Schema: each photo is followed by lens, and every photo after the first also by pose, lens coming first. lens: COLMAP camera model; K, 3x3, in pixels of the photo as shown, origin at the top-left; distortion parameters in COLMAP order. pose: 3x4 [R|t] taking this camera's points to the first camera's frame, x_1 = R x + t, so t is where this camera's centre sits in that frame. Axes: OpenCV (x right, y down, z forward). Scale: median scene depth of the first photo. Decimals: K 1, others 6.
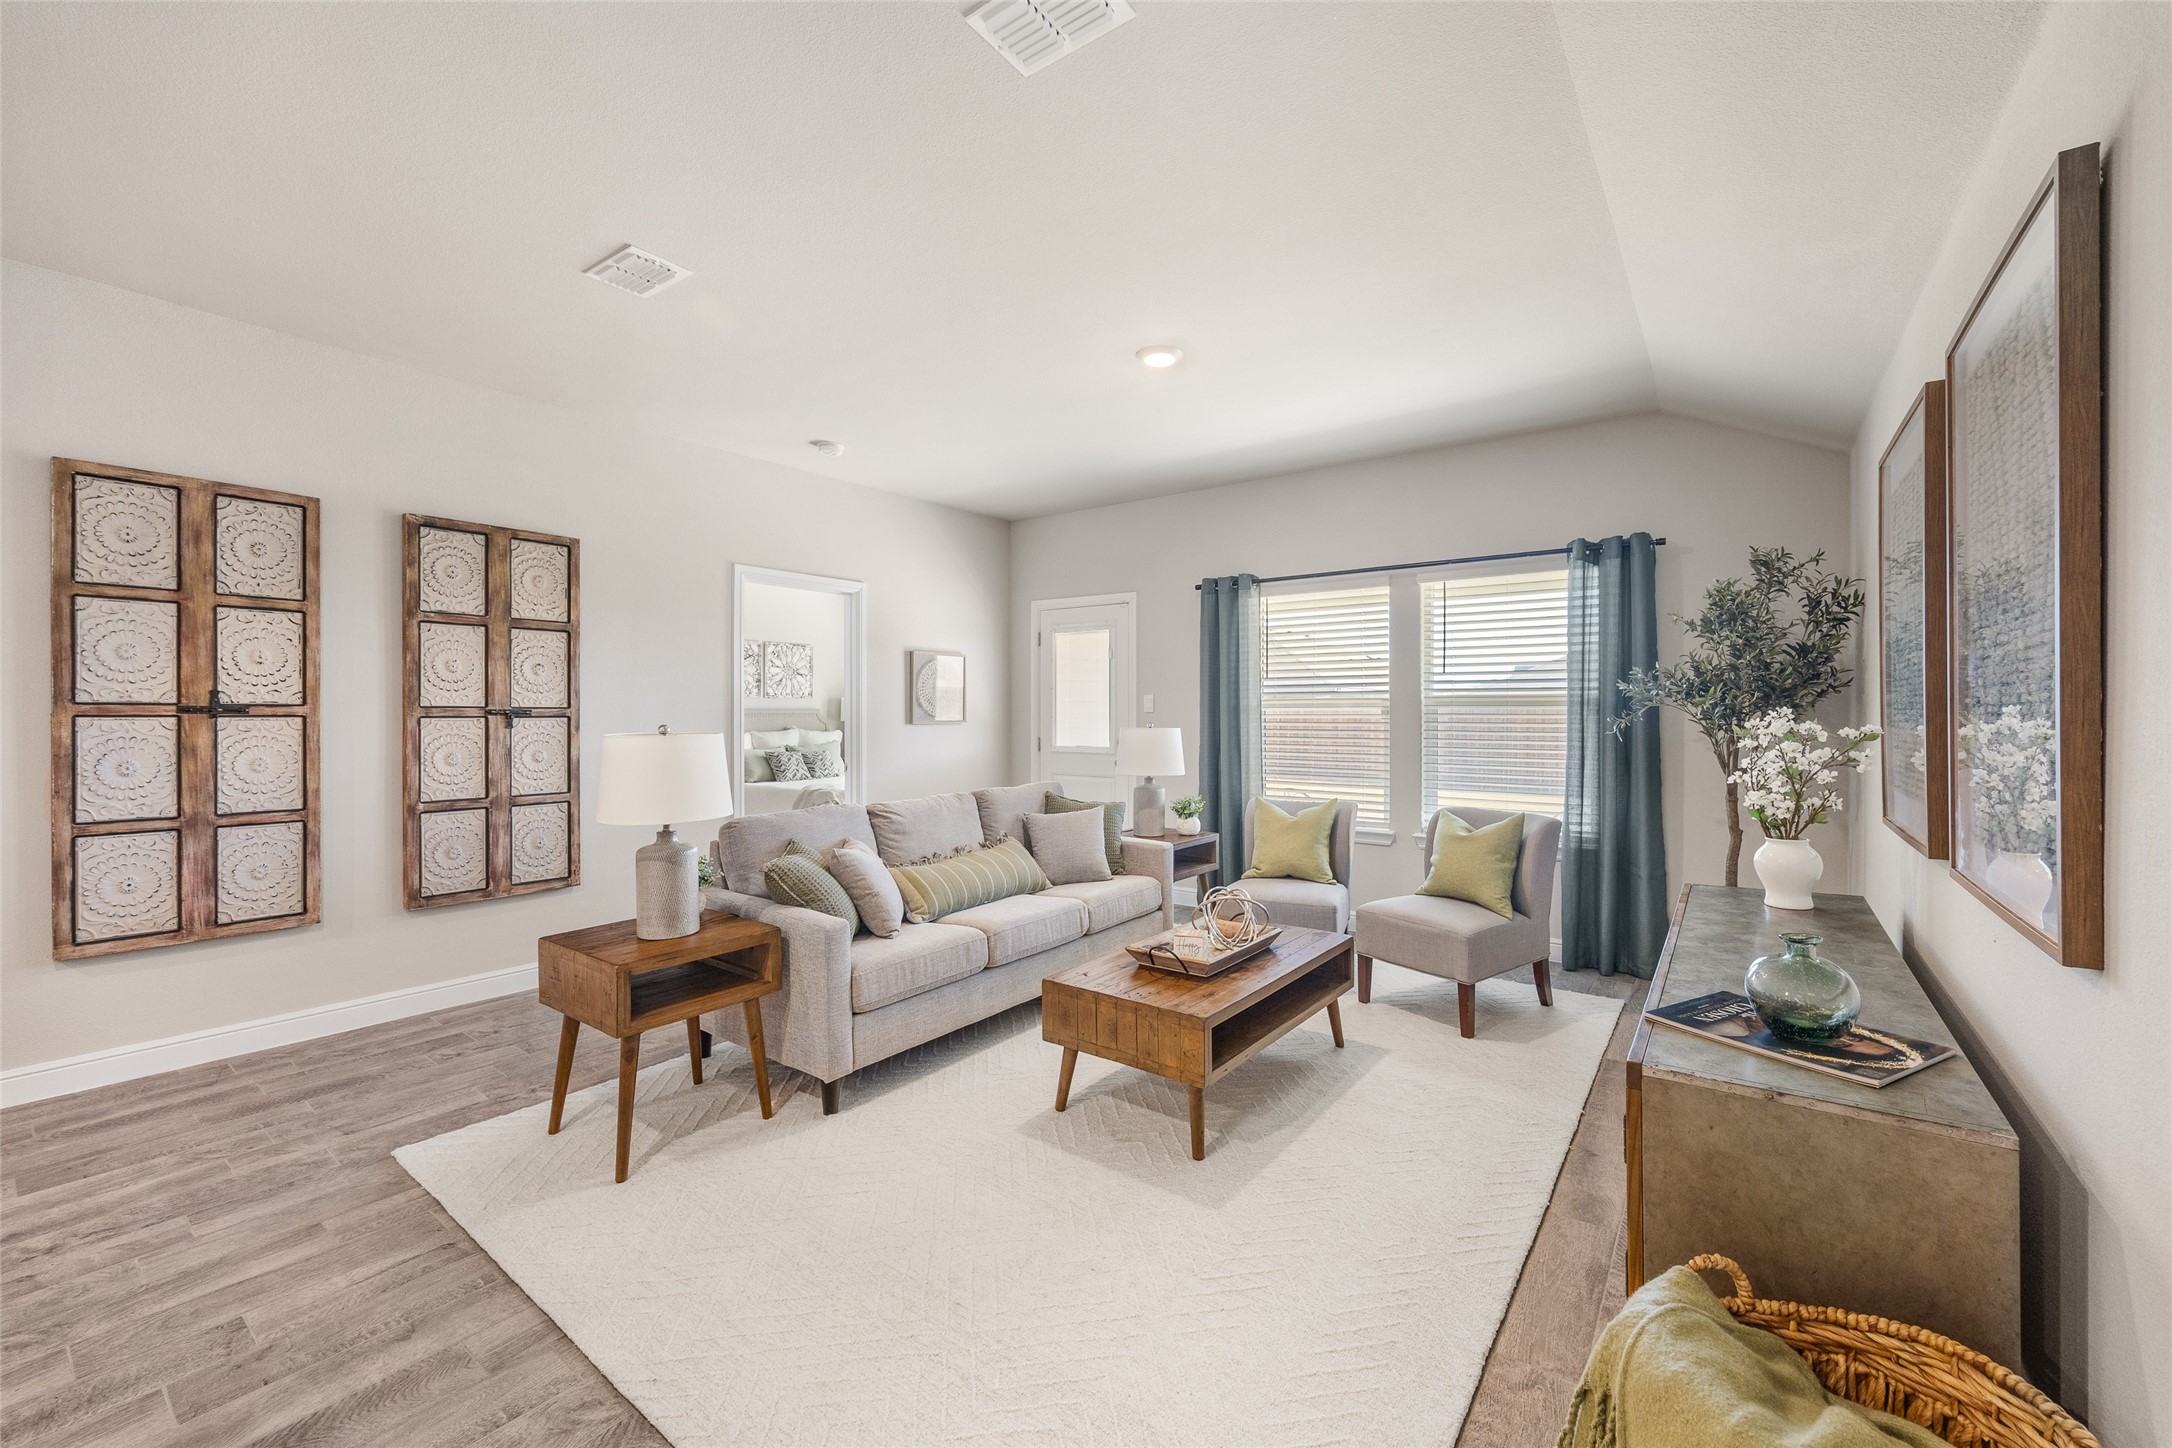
lens RADIAL K [[859.3, 0, 1101.4], [0, 859.3, 717.5], [0, 0, 1]] dist [0.000721, -0.001883]
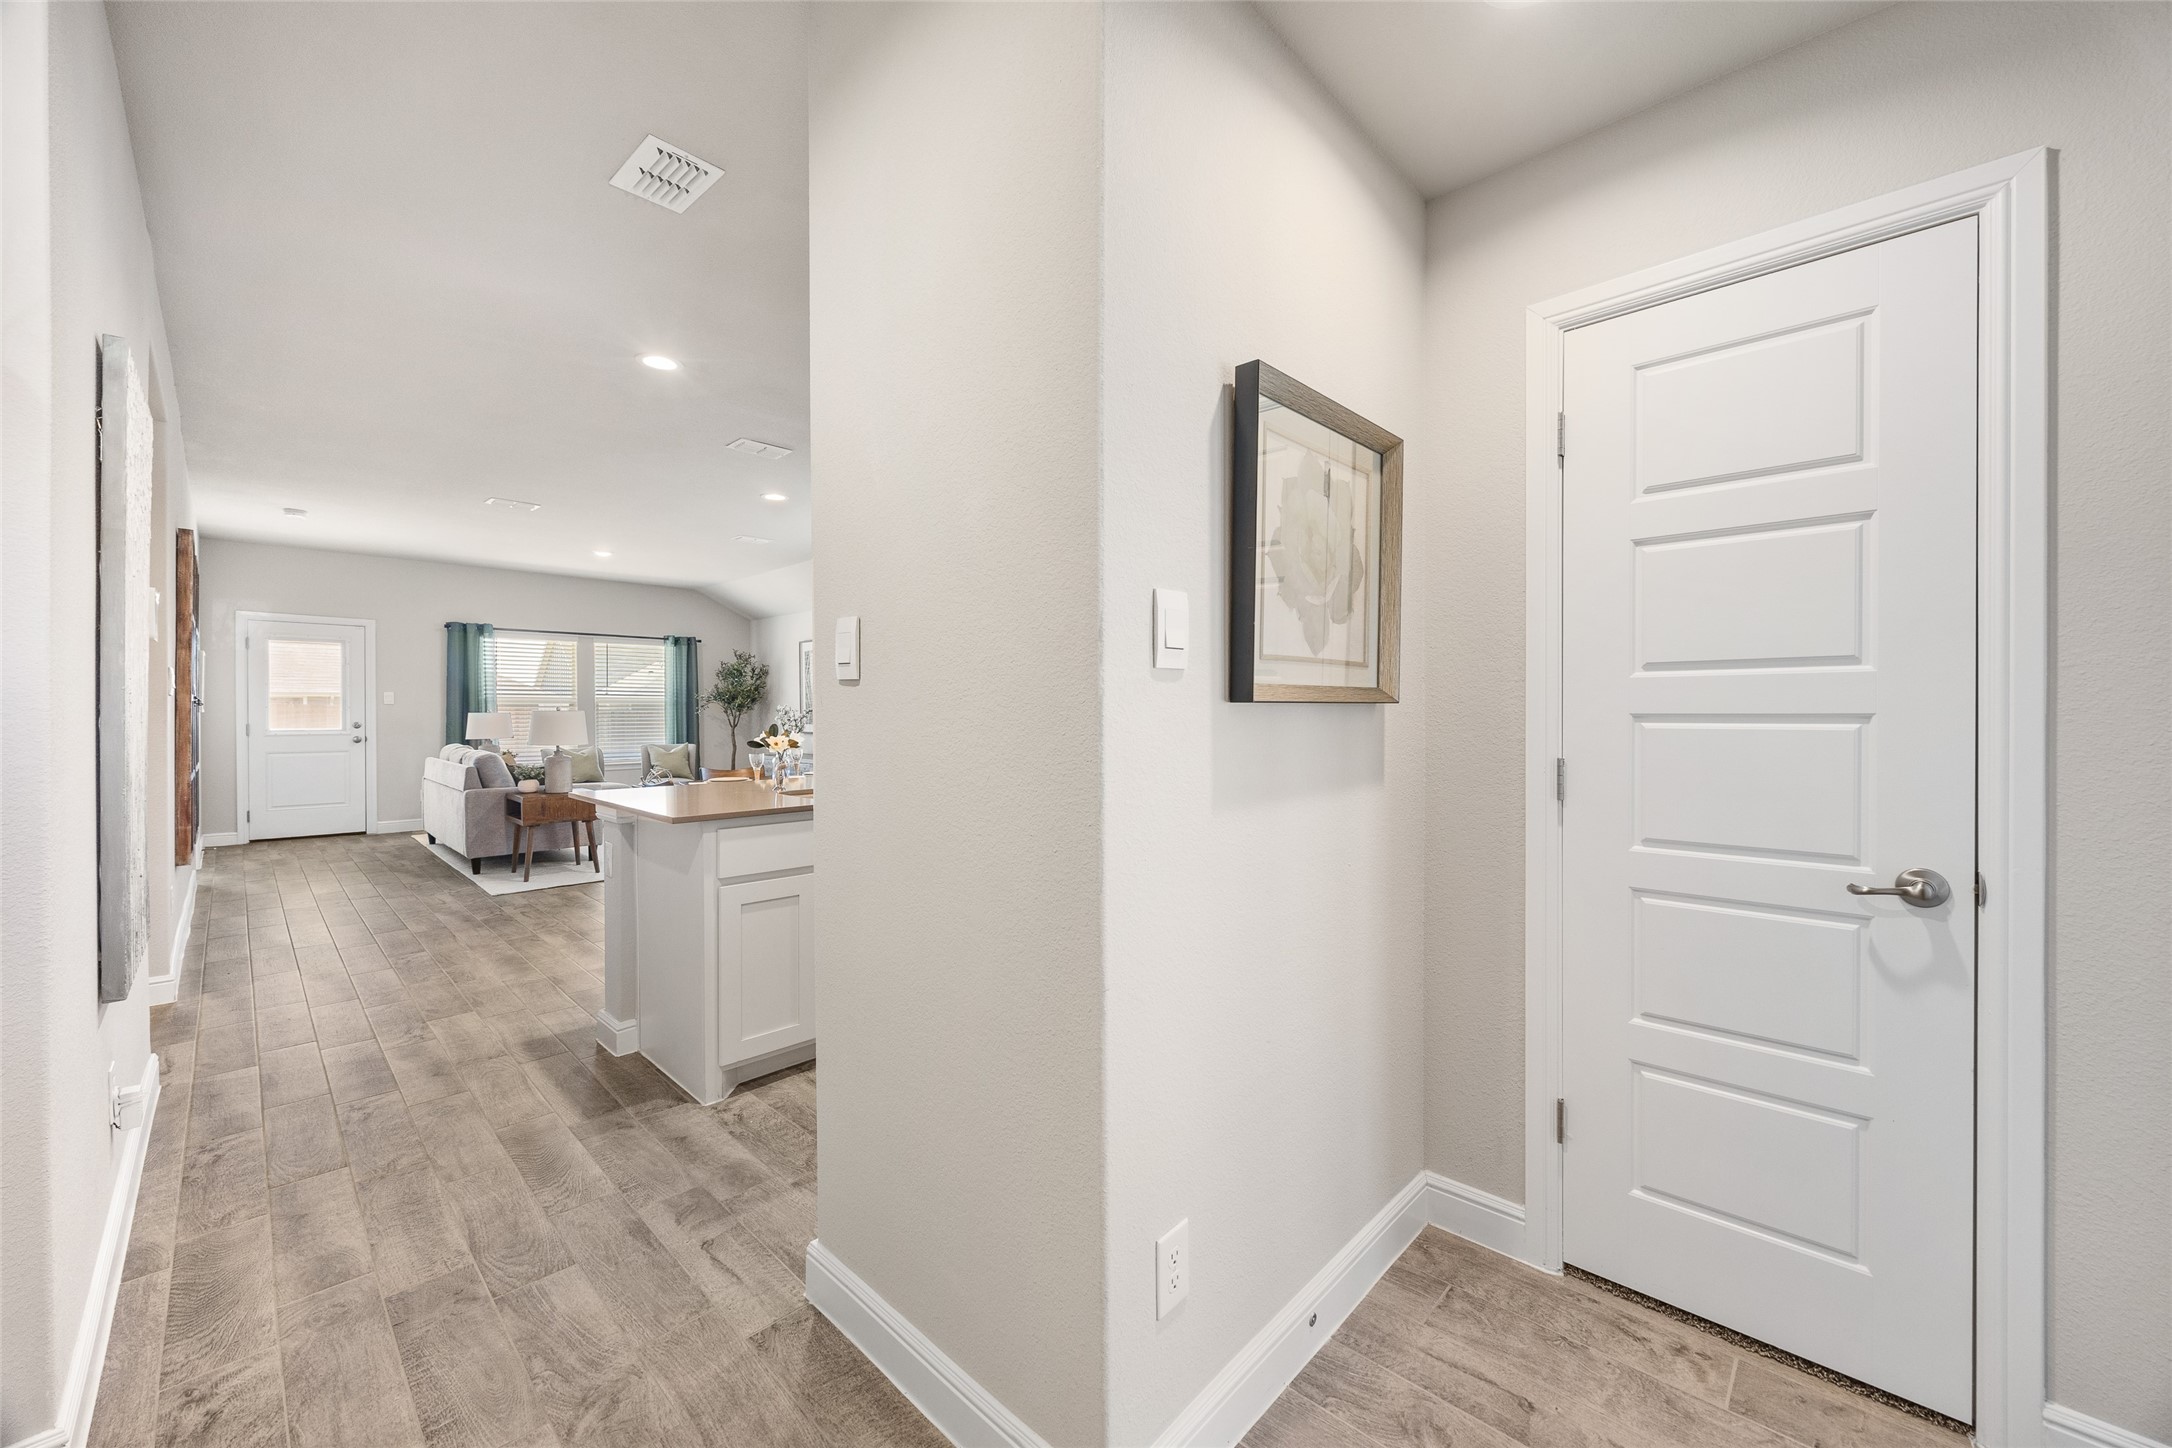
lens RADIAL K [[828.5, 0, 1106.6], [0, 828.5, 714.3], [0, 0, 1]] dist [-0.002422, -0.000891]
pose [[0.115253, -0.006275, 0.993316, -2.232089], [0.005571, 0.999968, 0.005670, 0.018031], [-0.993321, 0.004881, 0.115284, -0.692449]]
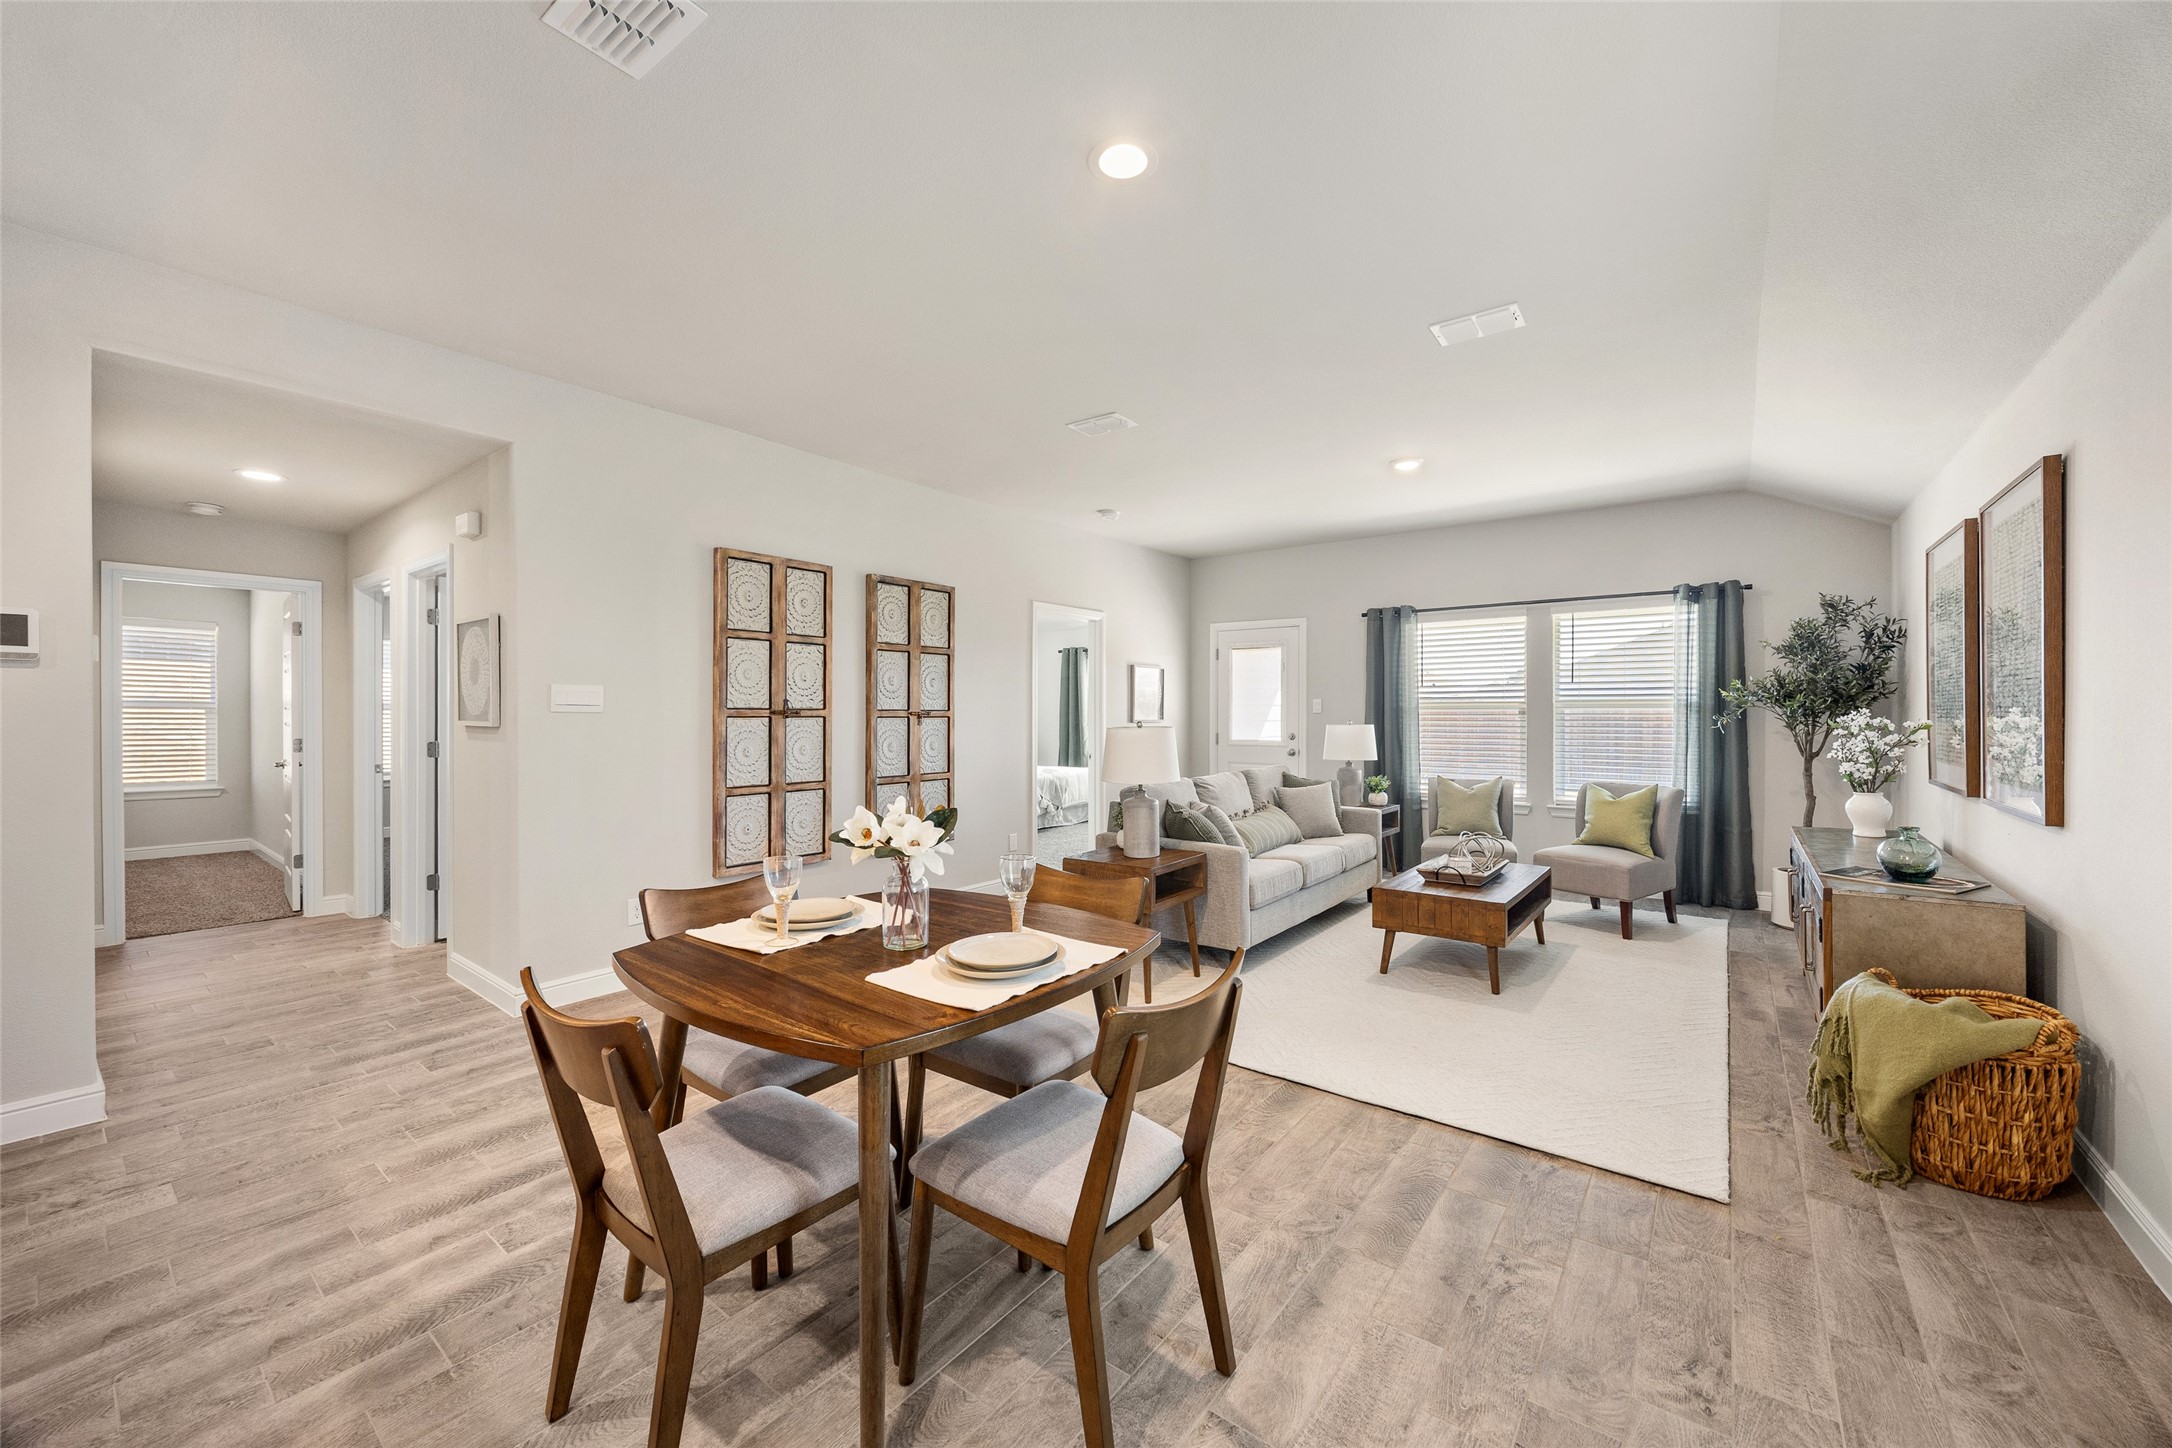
lens RADIAL K [[828.5, 0, 1097.4], [0, 828.5, 717.3], [0, 0, 1]] dist [-0.002422, -0.000891]
pose [[0.999894, -0.001870, -0.014473, -0.469717], [0.001855, 0.999998, -0.001020, 0.002012], [0.014474, 0.000993, 0.999895, -0.422431]]
